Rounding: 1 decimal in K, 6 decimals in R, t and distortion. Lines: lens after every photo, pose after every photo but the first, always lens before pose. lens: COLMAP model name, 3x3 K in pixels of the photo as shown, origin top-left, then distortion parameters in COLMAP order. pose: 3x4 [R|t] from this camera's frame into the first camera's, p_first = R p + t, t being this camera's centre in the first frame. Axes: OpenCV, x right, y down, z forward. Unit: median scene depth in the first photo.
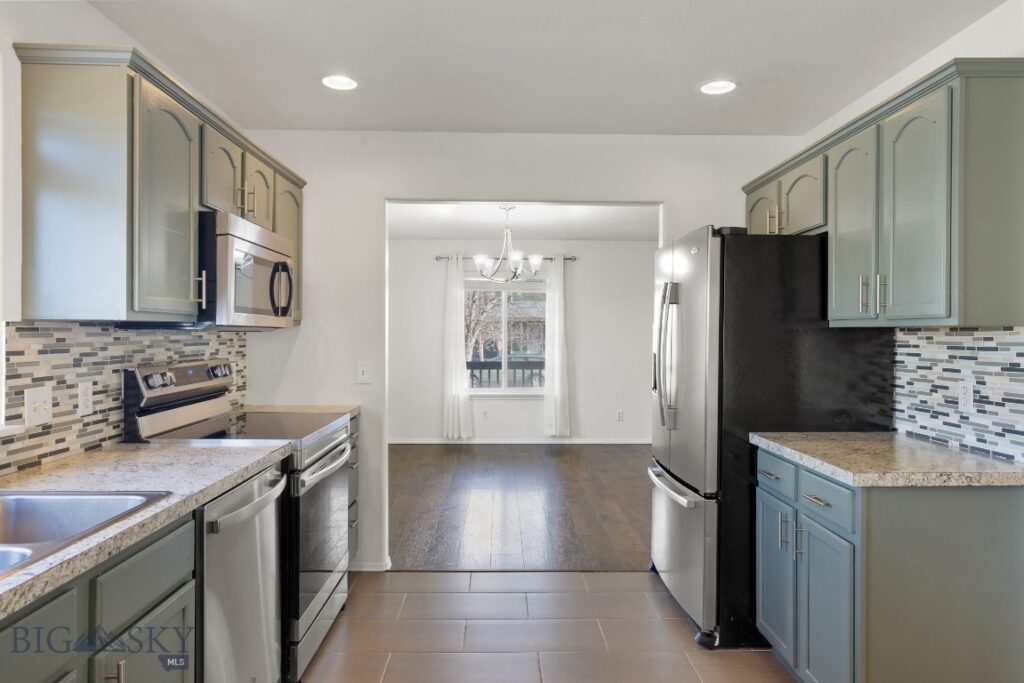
lens RADIAL K [[649.9, 0, 512.4], [0, 649.9, 338.3], [0, 0, 1]] dist [0.008185, -0.000491]
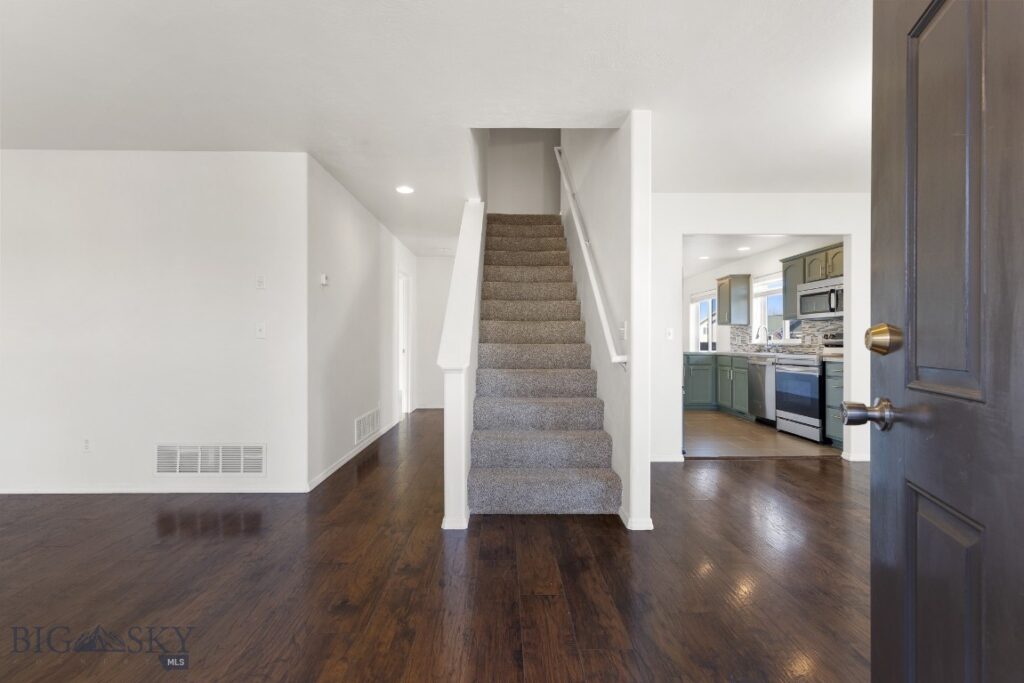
lens RADIAL K [[457.6, 0, 512.0], [0, 457.6, 341.5], [0, 0, 1]] dist [0.011155, -0.000133]
pose [[-0.999983, -0.004418, 0.003760, 0.928642], [-0.004387, 0.999955, 0.008360, 0.073571], [-0.003797, 0.008343, -0.999958, 3.103861]]
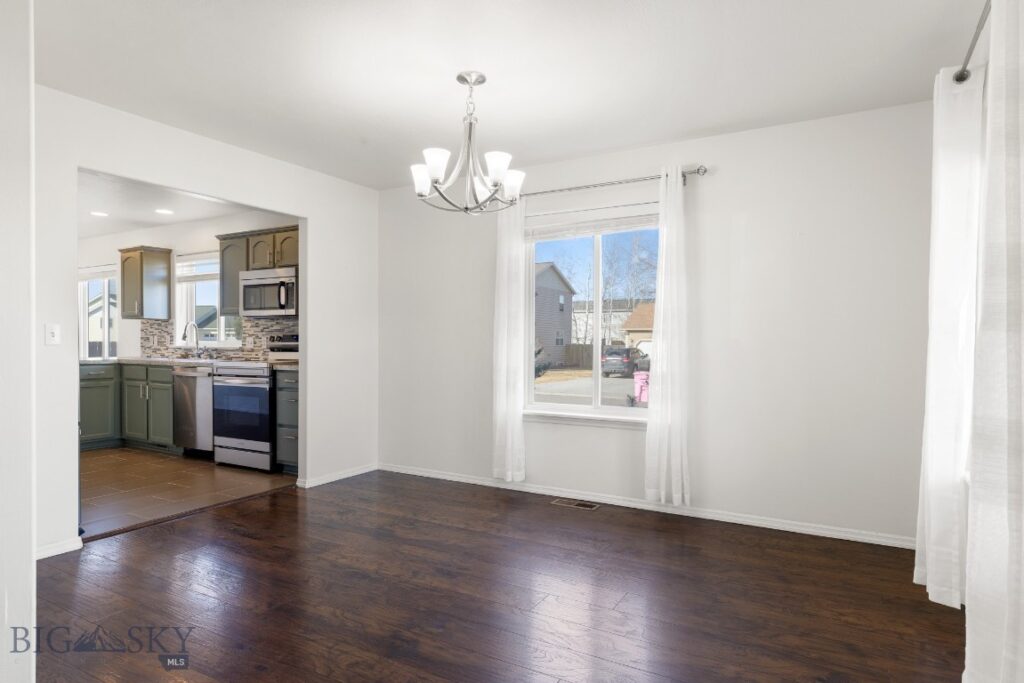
lens RADIAL K [[590.9, 0, 511.6], [0, 590.9, 347.5], [0, 0, 1]] dist [-0.002505, -0.001134]
pose [[-0.517792, 0.000425, -0.855507, 0.920988], [-0.014982, 0.999842, 0.009564, 0.060500], [0.855375, 0.017769, -0.517704, 2.894366]]
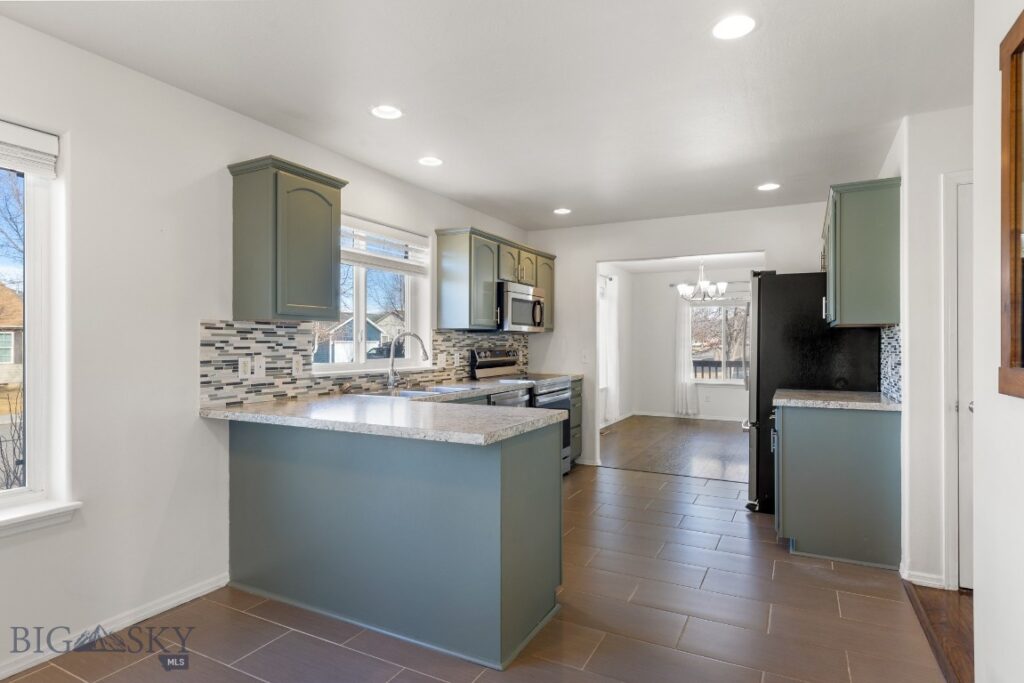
lens RADIAL K [[552.9, 0, 512.0], [0, 552.9, 341.5], [0, 0, 1]] dist [-0.002516, 0.000157]
pose [[0.877396, -0.004526, -0.479746, 0.481214], [-0.001229, 0.999931, -0.011683, 0.039127], [0.479765, 0.010840, 0.877330, -0.667193]]
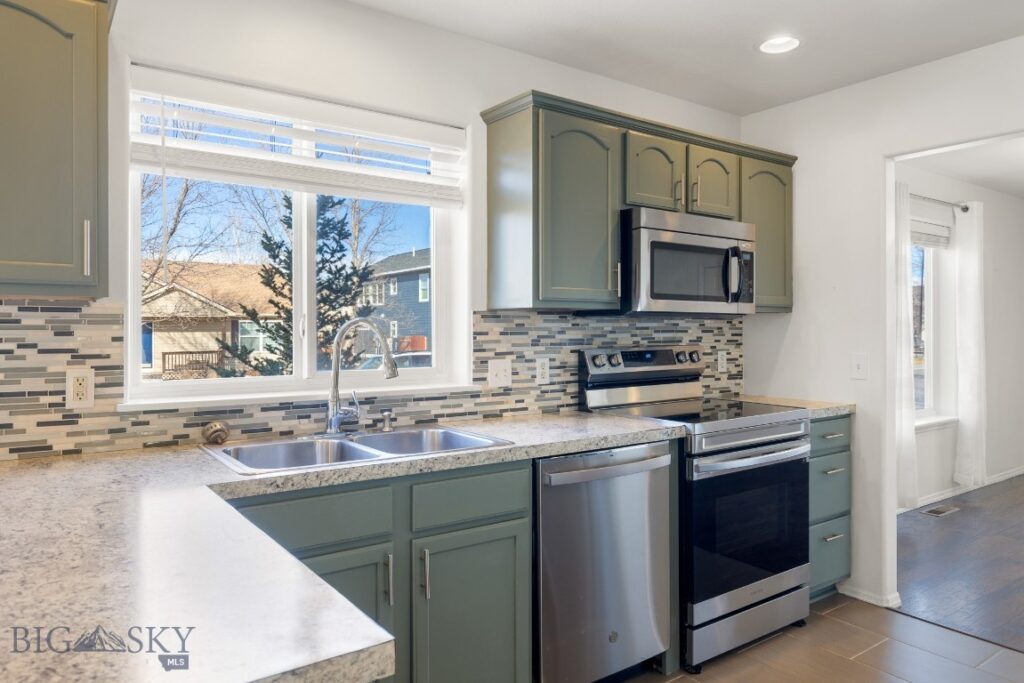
lens RADIAL K [[689.7, 0, 513.0], [0, 689.7, 332.6], [0, 0, 1]] dist [-0.003128, -0.002292]
pose [[0.570196, -0.003364, -0.821502, 0.358654], [-0.002211, 0.999982, -0.005630, 0.021329], [0.821506, 0.005026, 0.570178, 0.159106]]
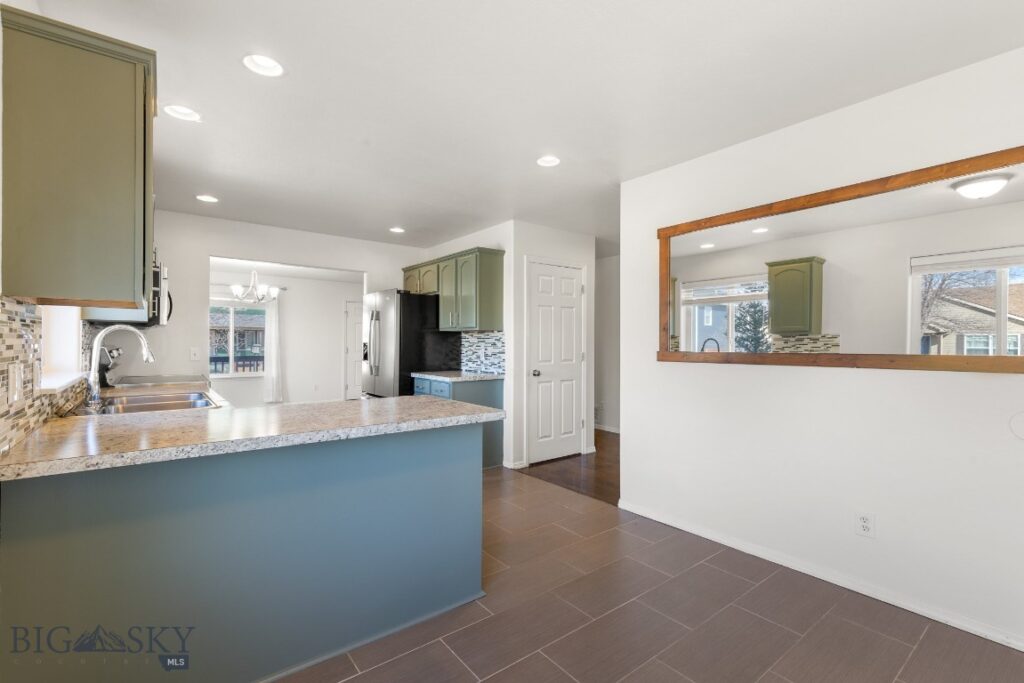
lens RADIAL K [[457.6, 0, 512.0], [0, 457.6, 341.5], [0, 0, 1]] dist [0.011155, -0.000133]
pose [[0.800489, 0.001617, 0.599345, -0.407387], [0.002237, 0.999981, -0.005685, 0.038353], [-0.599343, 0.005892, 0.800471, -0.686936]]
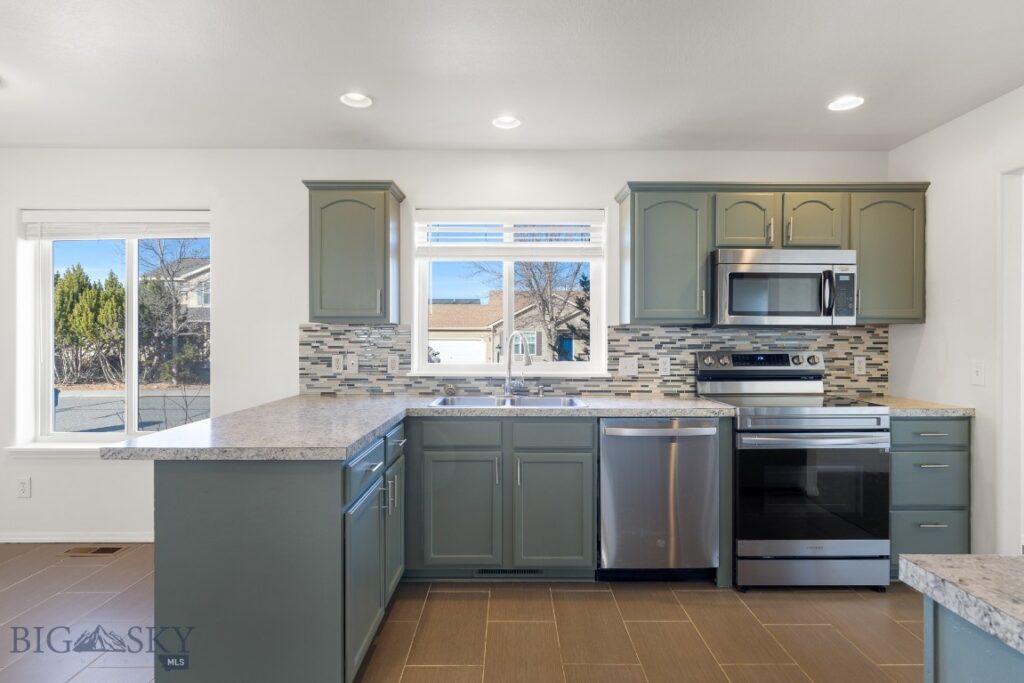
lens RADIAL K [[530.6, 0, 512.0], [0, 530.6, 341.5], [0, 0, 1]] dist [-0.000478, -0.000042]
pose [[-0.013389, 0.000269, -0.999910, 0.732883], [-0.009811, 0.999952, 0.000400, 0.021437], [0.999862, 0.009816, -0.013386, 0.505220]]
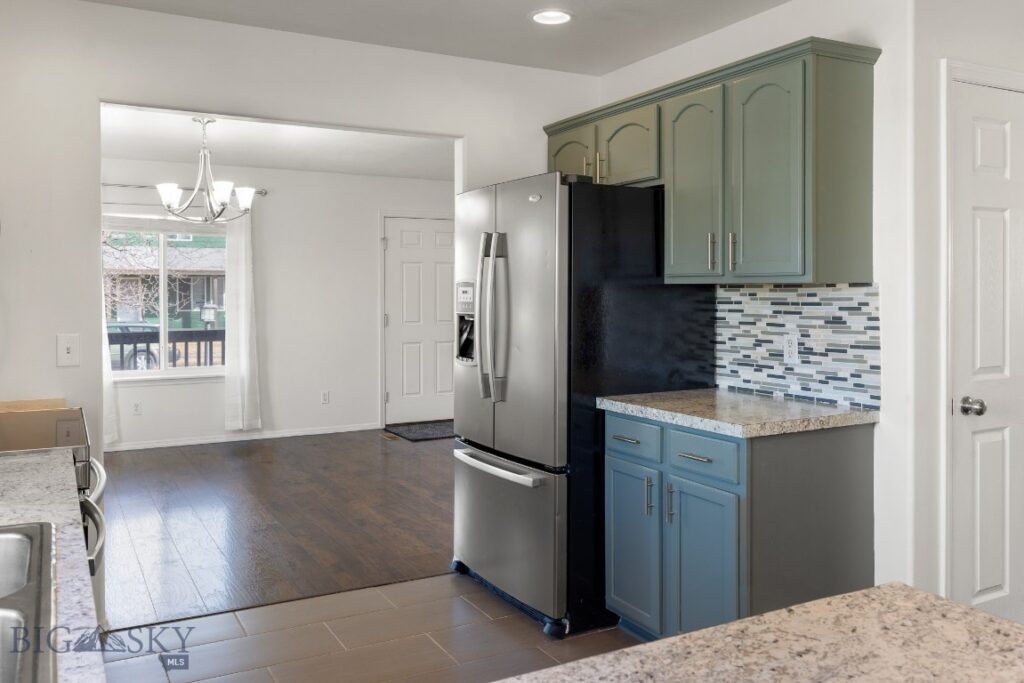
lens RADIAL K [[847.1, 0, 512.8], [0, 847.1, 303.1], [0, 0, 1]] dist [0.005117, 0.002341]
pose [[0.887479, -0.011284, 0.460710, -0.318675], [0.008481, 0.999931, 0.008153, -0.000862], [-0.460770, -0.003328, 0.887513, -0.017821]]
